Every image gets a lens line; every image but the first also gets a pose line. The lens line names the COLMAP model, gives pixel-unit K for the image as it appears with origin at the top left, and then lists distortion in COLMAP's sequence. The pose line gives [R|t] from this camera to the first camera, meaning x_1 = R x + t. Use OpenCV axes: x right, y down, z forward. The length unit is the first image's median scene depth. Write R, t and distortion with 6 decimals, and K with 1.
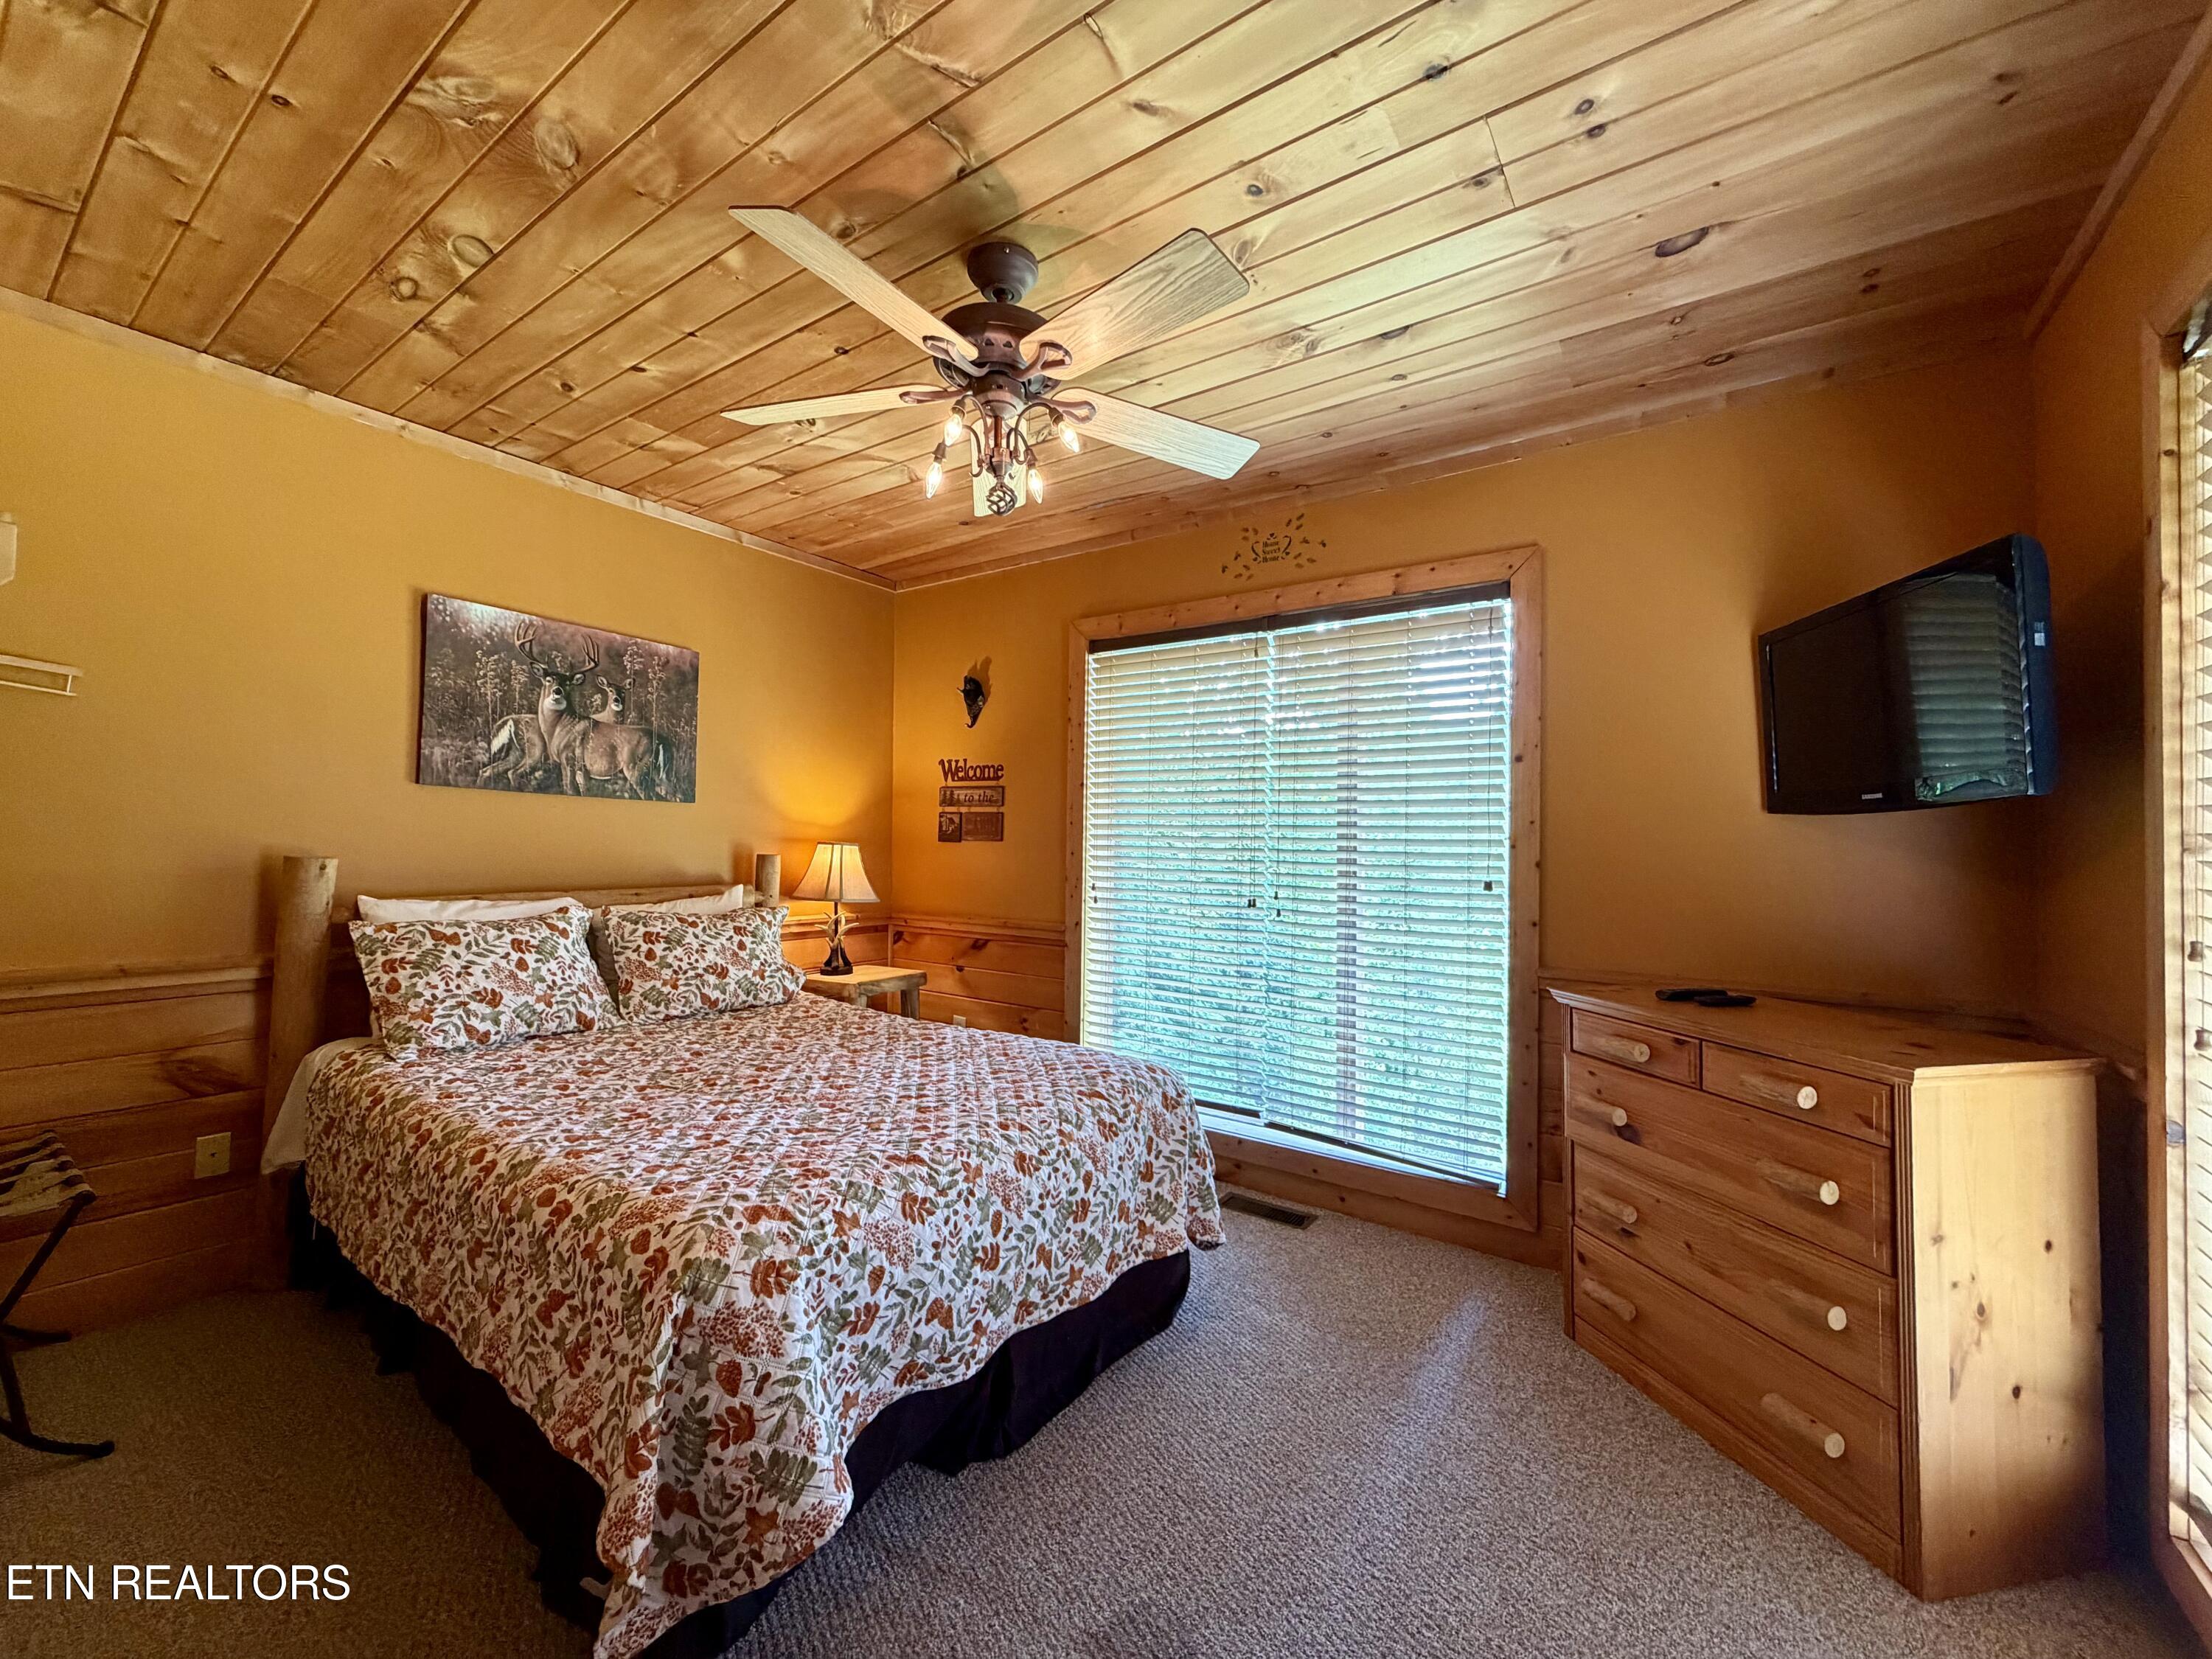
lens RADIAL K [[884.9, 0, 1103.6], [0, 884.9, 830.1], [0, 0, 1]] dist [-0.000789, 0.000589]
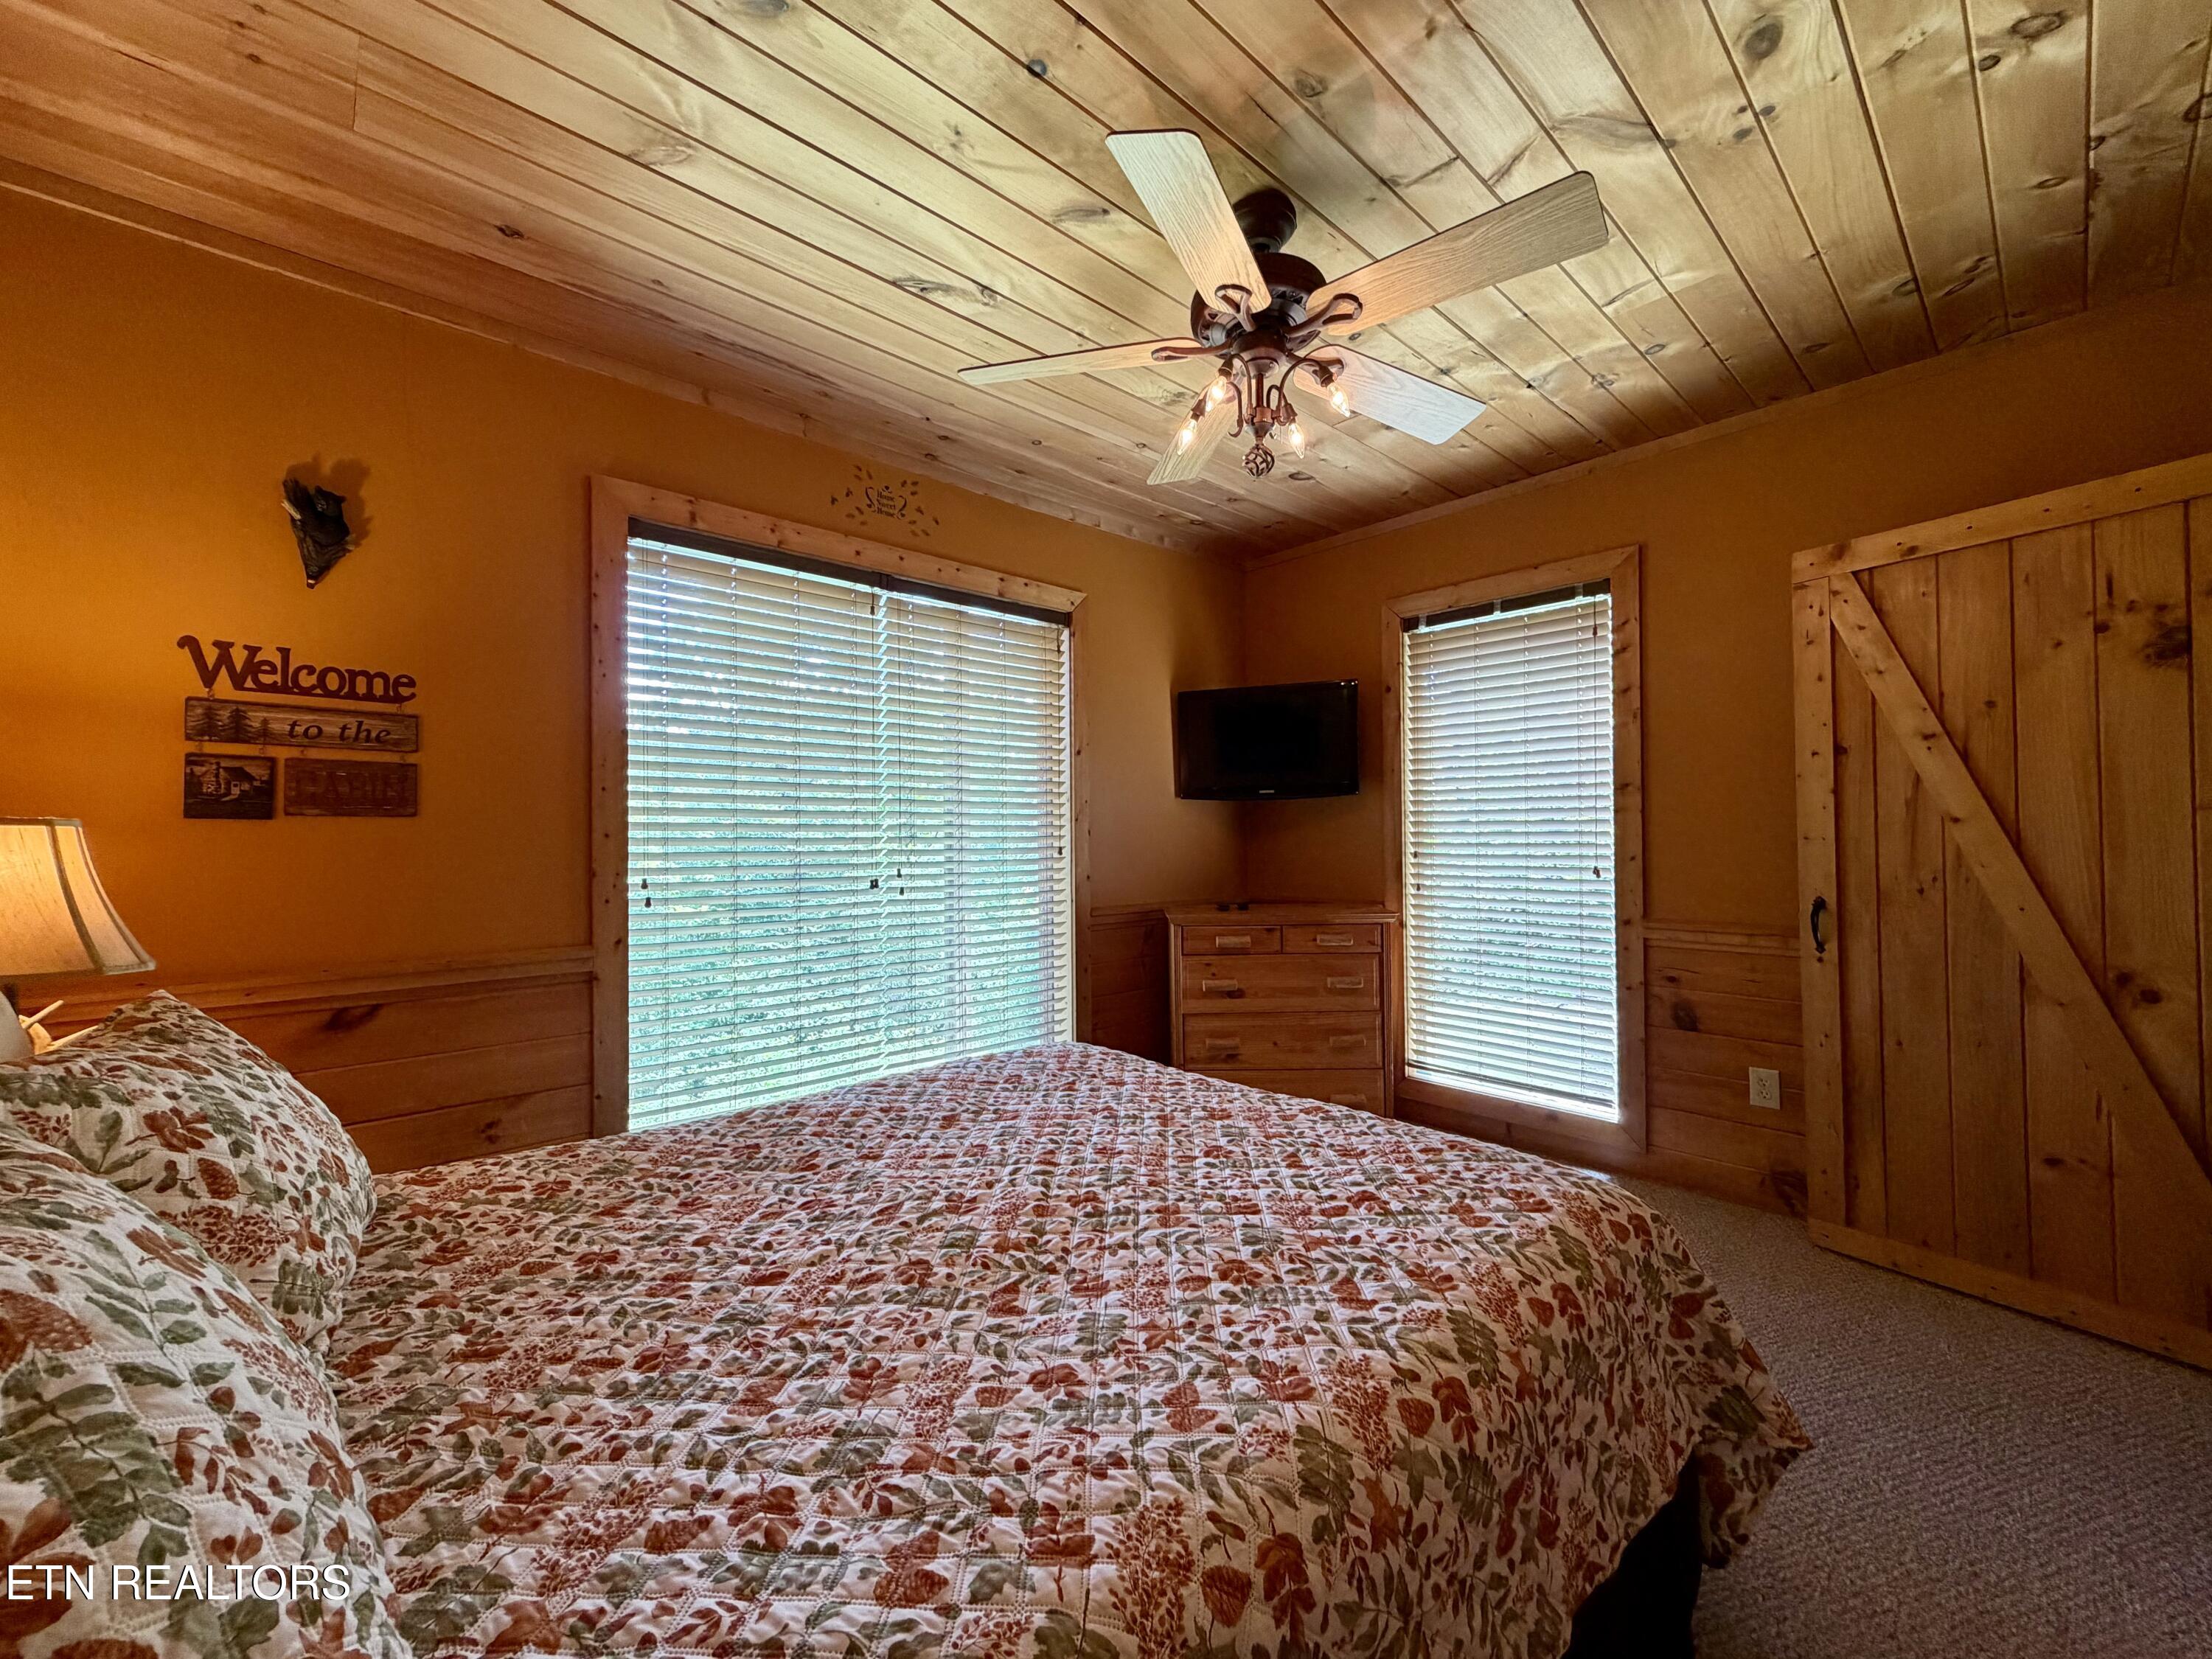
lens RADIAL K [[884.9, 0, 1105.9], [0, 884.9, 820.2], [0, 0, 1]] dist [-0.000789, 0.000589]
pose [[0.207417, -0.001708, 0.978251, -0.583588], [-0.004507, 0.999986, 0.002702, 0.011093], [-0.978242, -0.004969, 0.207407, 0.501602]]
